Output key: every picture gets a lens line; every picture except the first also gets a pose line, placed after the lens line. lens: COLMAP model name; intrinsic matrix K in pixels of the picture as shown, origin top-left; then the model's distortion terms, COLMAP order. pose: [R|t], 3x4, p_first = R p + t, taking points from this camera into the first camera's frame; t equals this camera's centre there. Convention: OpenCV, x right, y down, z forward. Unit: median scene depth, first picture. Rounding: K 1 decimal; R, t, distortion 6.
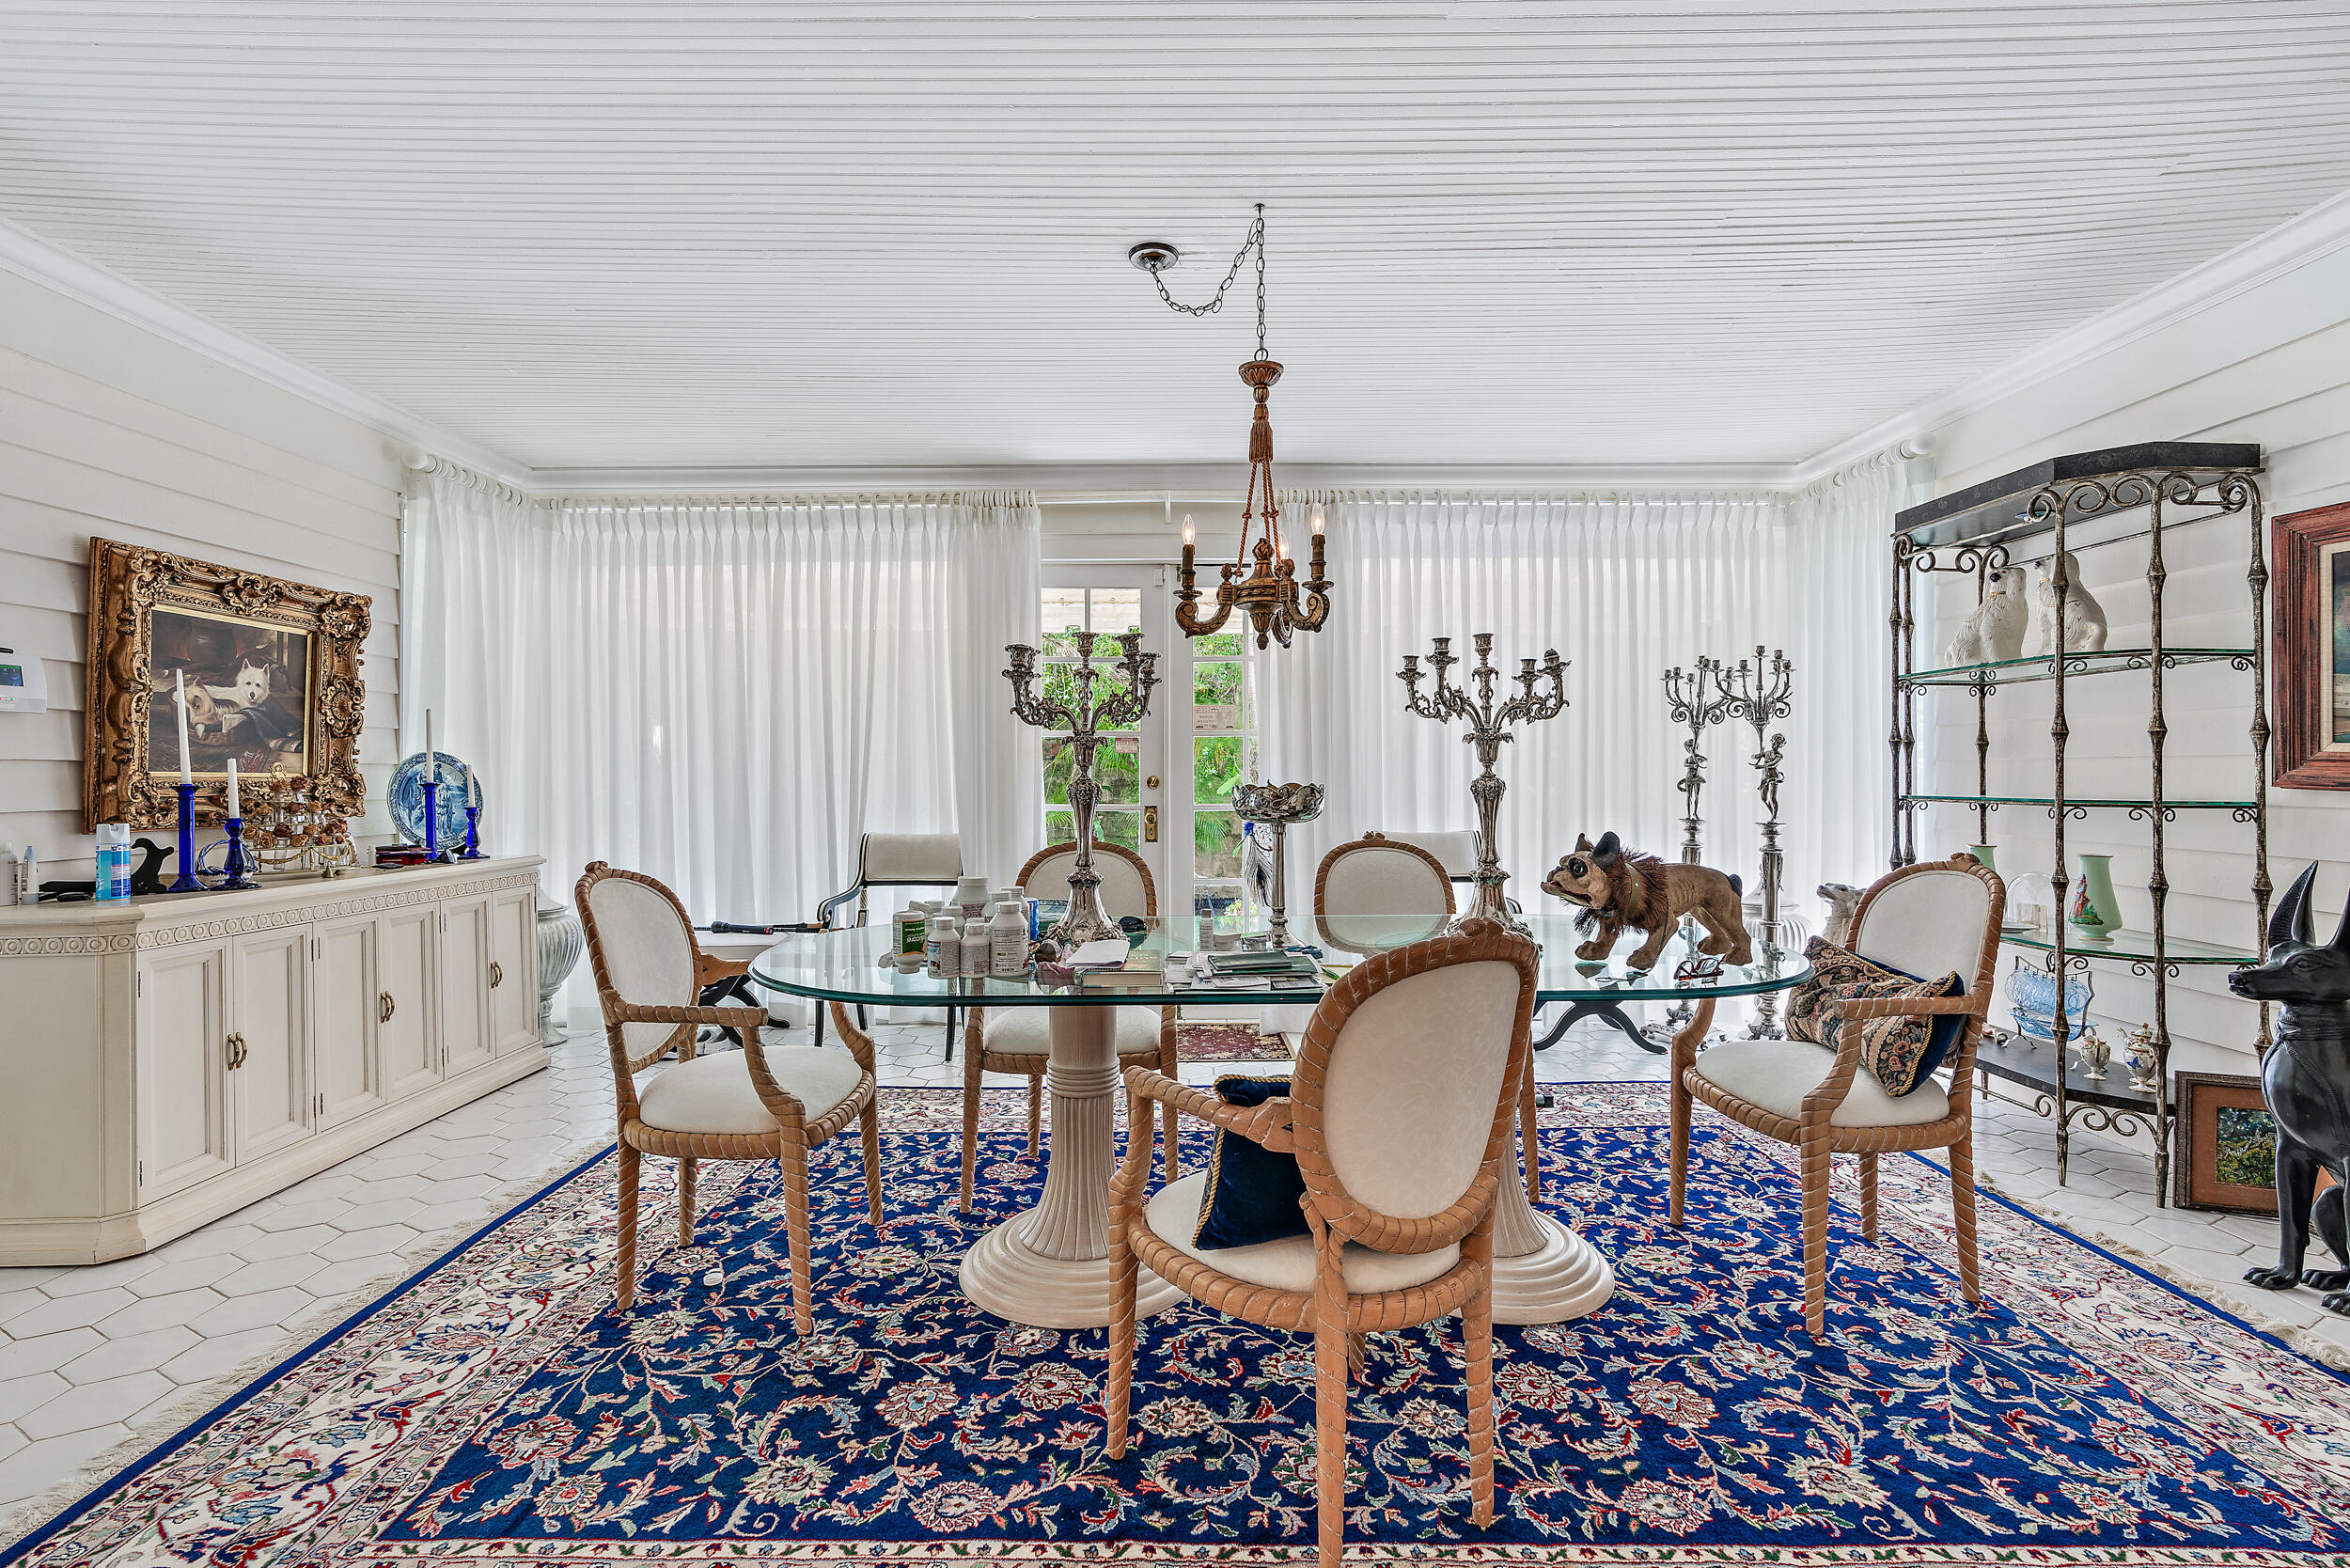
lens RADIAL K [[1055.4, 0, 1151.3], [0, 1055.4, 762.5], [0, 0, 1]] dist [-0.009219, 0.001887]
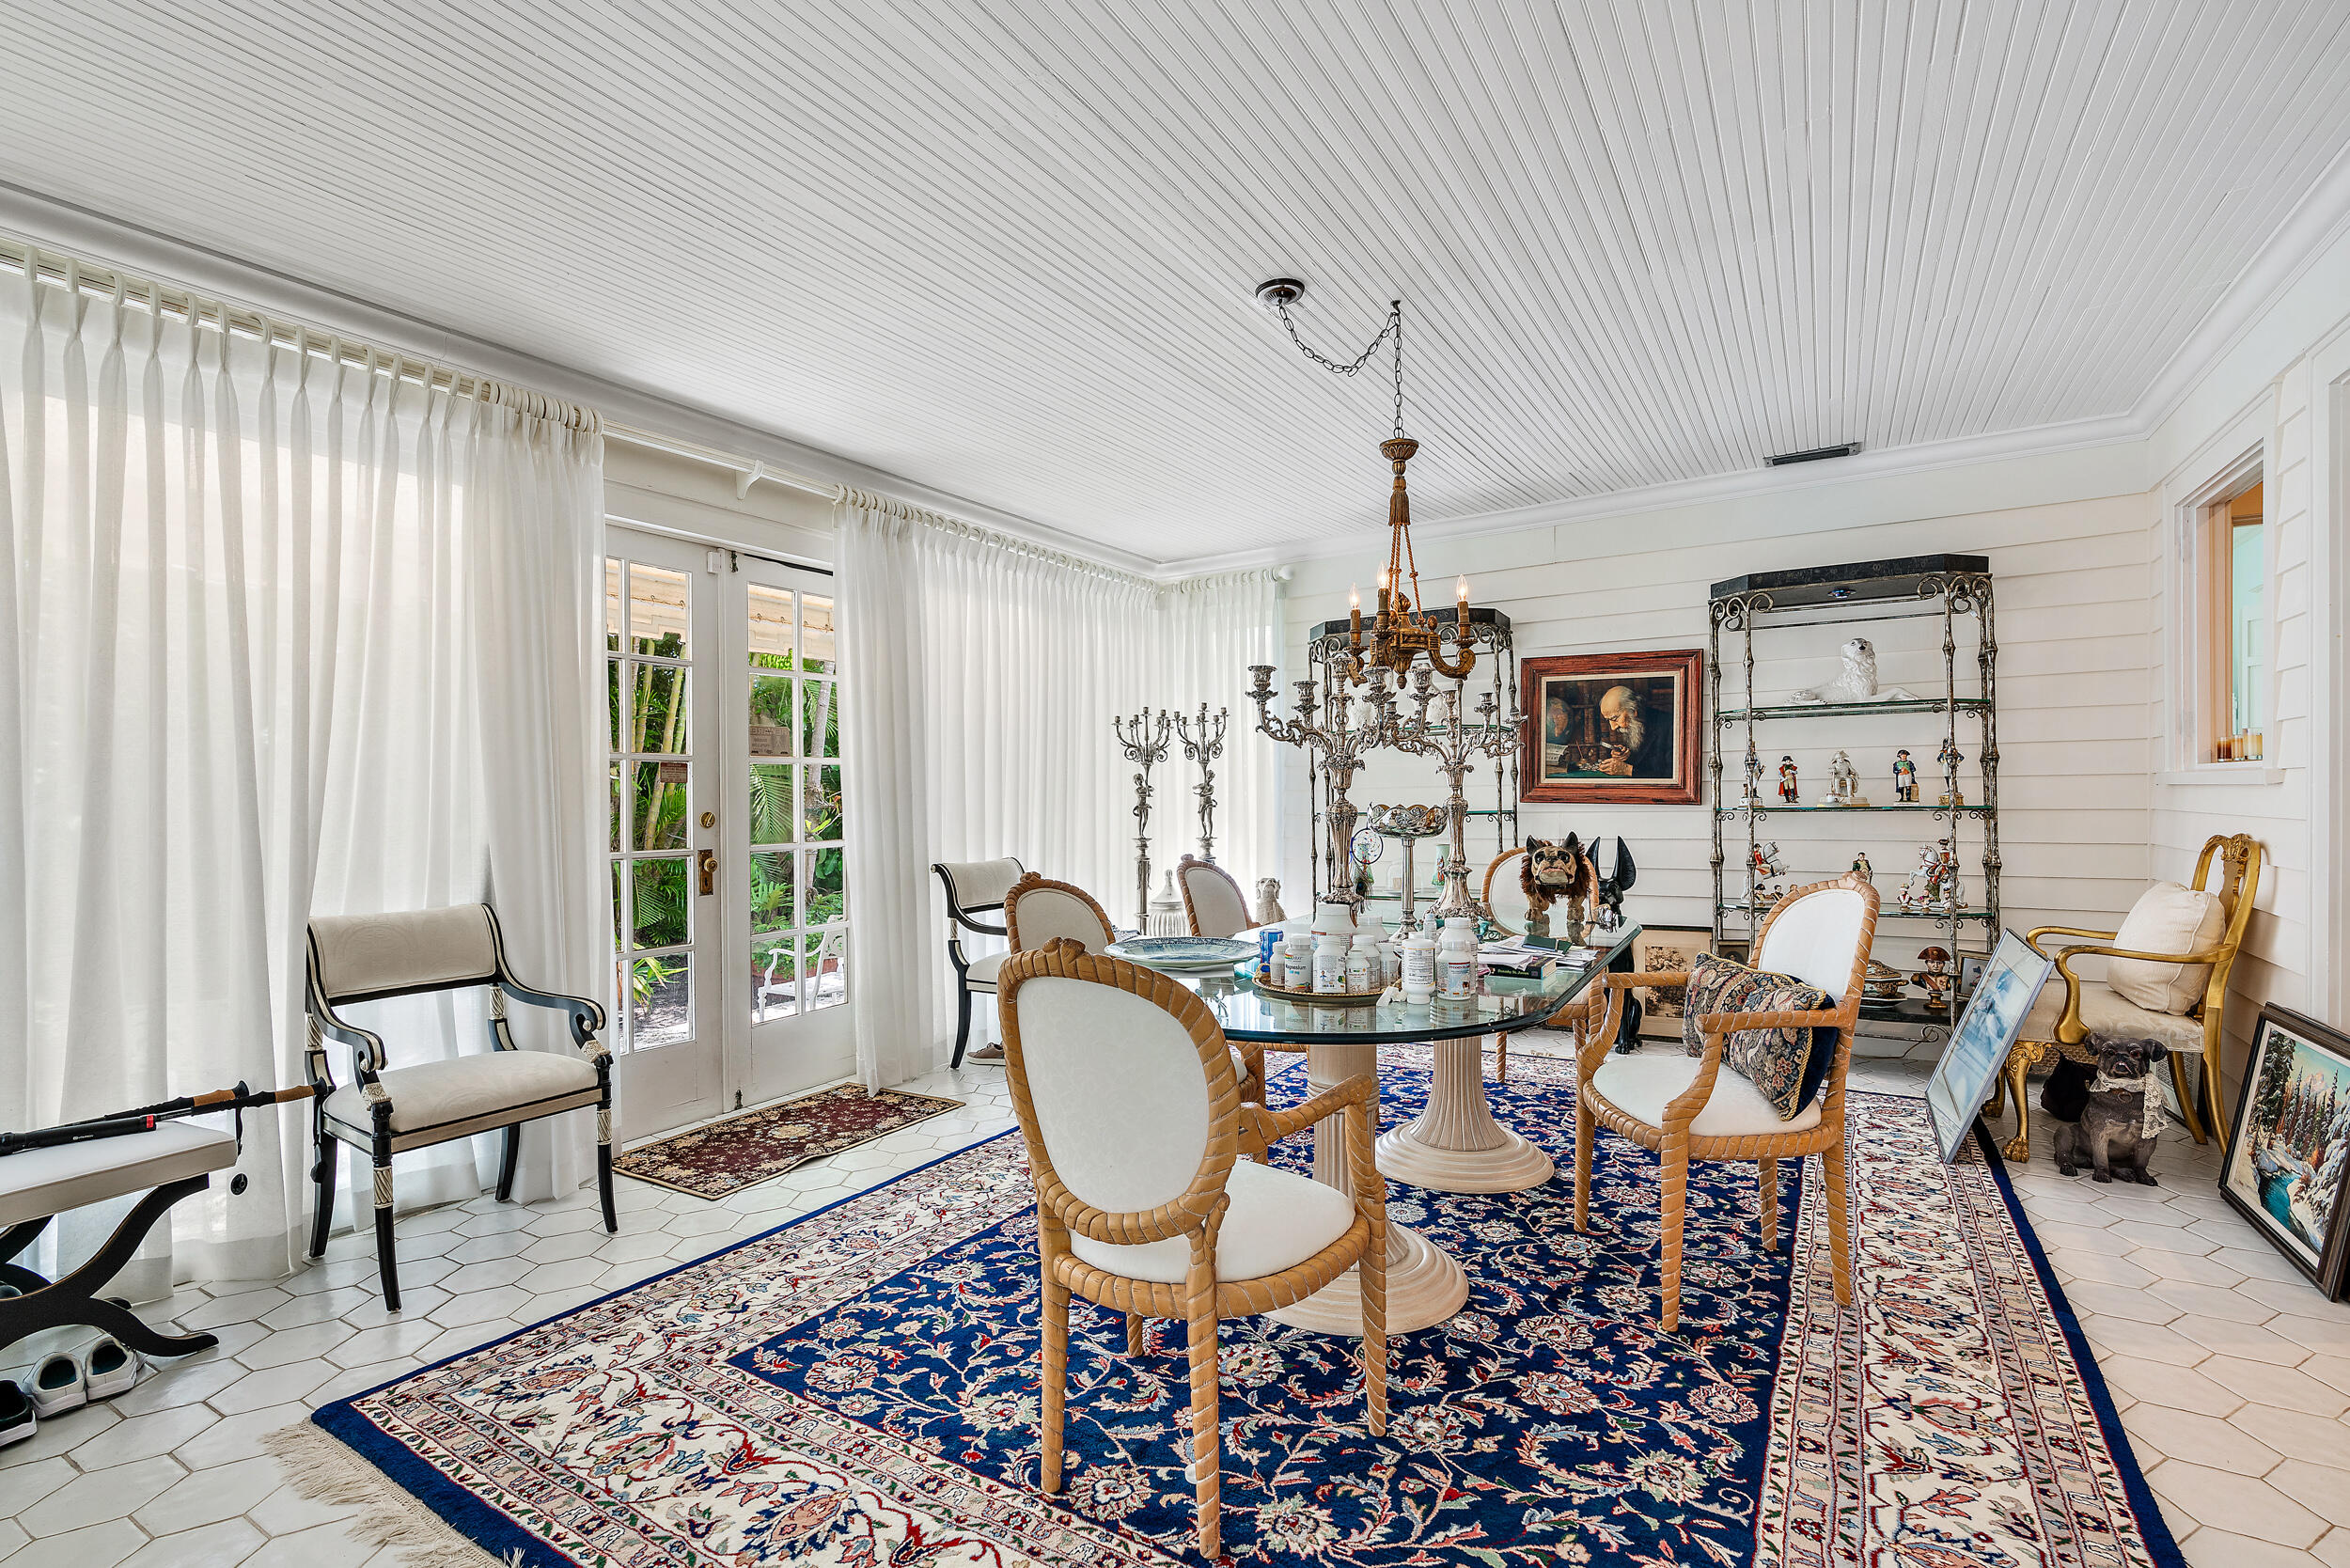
lens RADIAL K [[1055.4, 0, 1172.0], [0, 1055.4, 806.8], [0, 0, 1]] dist [-0.009219, 0.001887]
pose [[0.540092, -0.013345, 0.841500, -0.988487], [0.009644, 0.999907, 0.009667, 0.009504], [-0.841551, 0.002894, 0.540170, 0.574929]]
